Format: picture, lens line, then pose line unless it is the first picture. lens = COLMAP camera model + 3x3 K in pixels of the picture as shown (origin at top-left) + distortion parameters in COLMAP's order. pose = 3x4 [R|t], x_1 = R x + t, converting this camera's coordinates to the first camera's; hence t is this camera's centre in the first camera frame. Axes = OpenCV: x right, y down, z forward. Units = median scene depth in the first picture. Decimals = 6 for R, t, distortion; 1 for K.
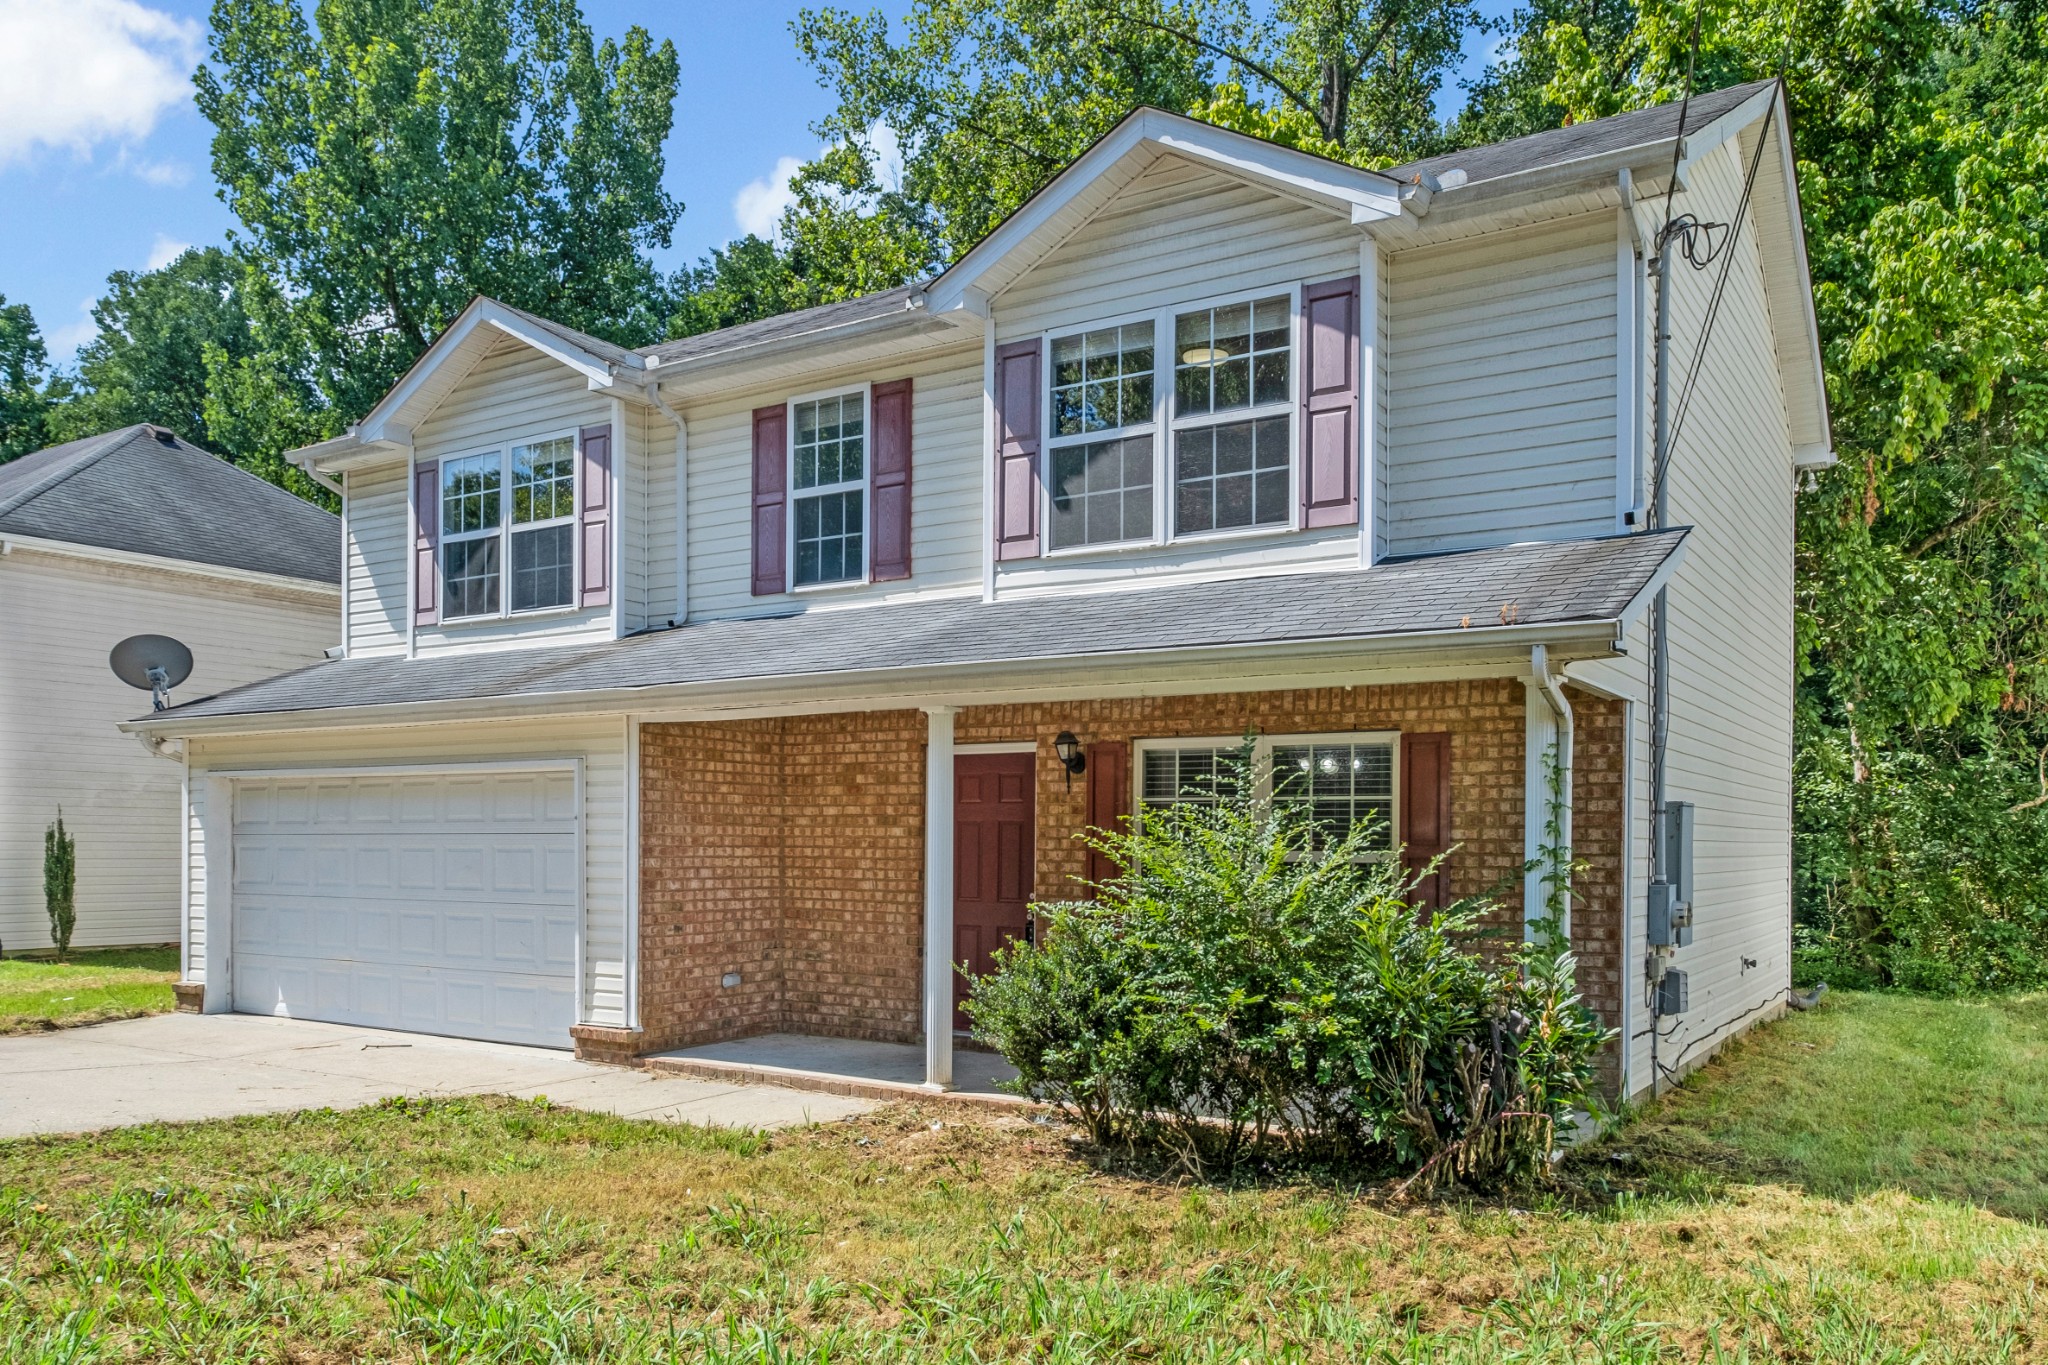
lens RADIAL K [[1605.2, 0, 899.9], [0, 1605.2, 848.0], [0, 0, 1]] dist [-0.040265, 0.008207]
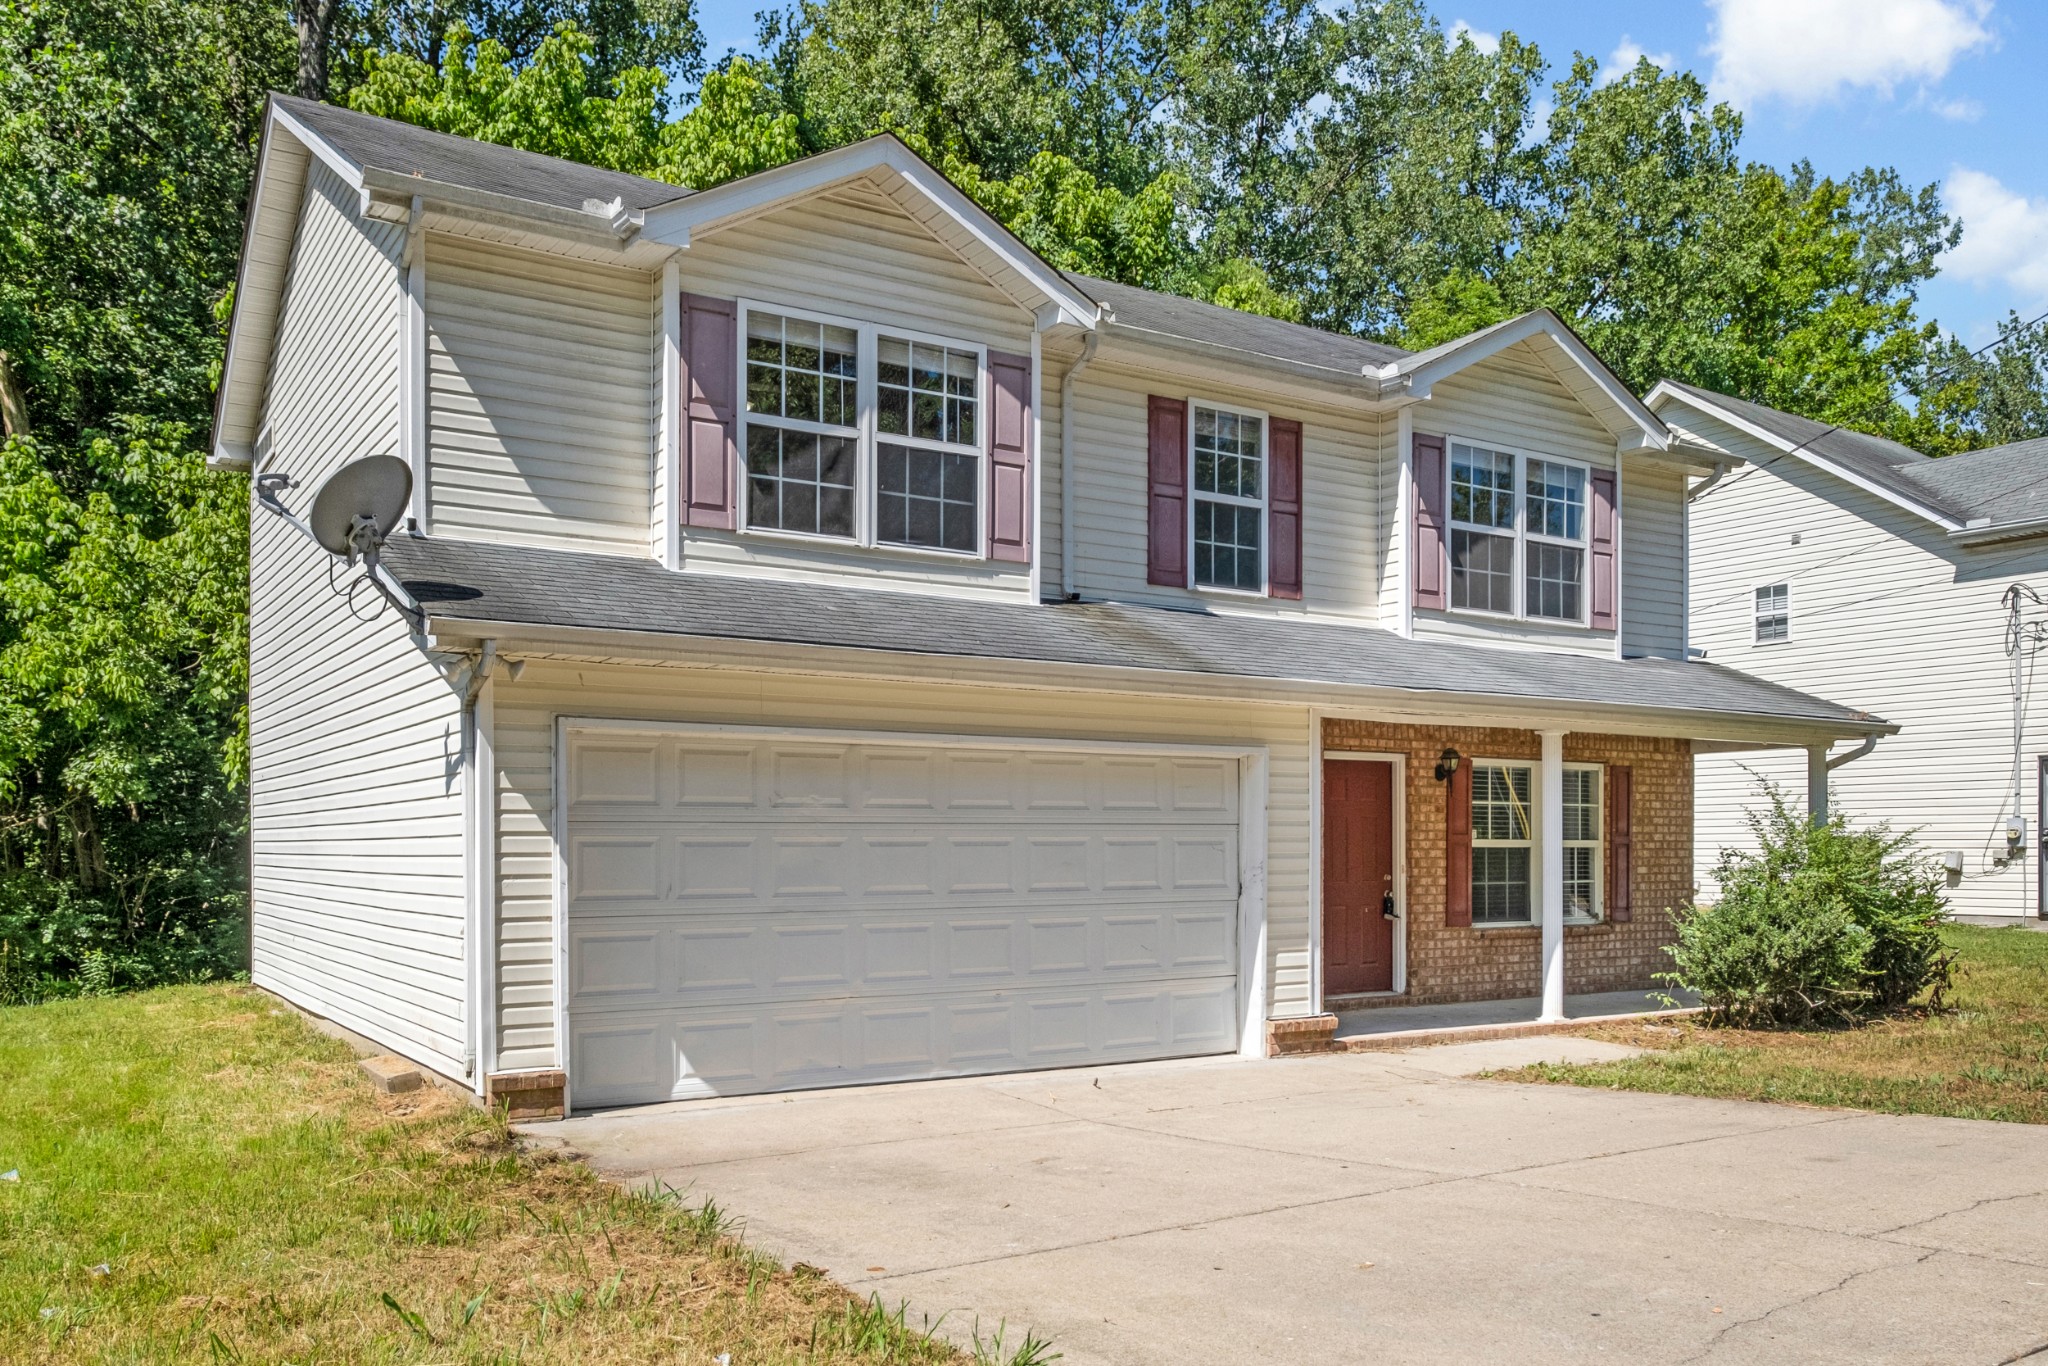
lens RADIAL K [[1605.2, 0, 899.9], [0, 1605.2, 848.5], [0, 0, 1]] dist [-0.040265, 0.008207]
pose [[0.414310, -0.012188, 0.910054, -1.073207], [0.000919, 0.999915, 0.012974, -0.007735], [-0.910135, -0.004538, 0.414286, 0.743754]]
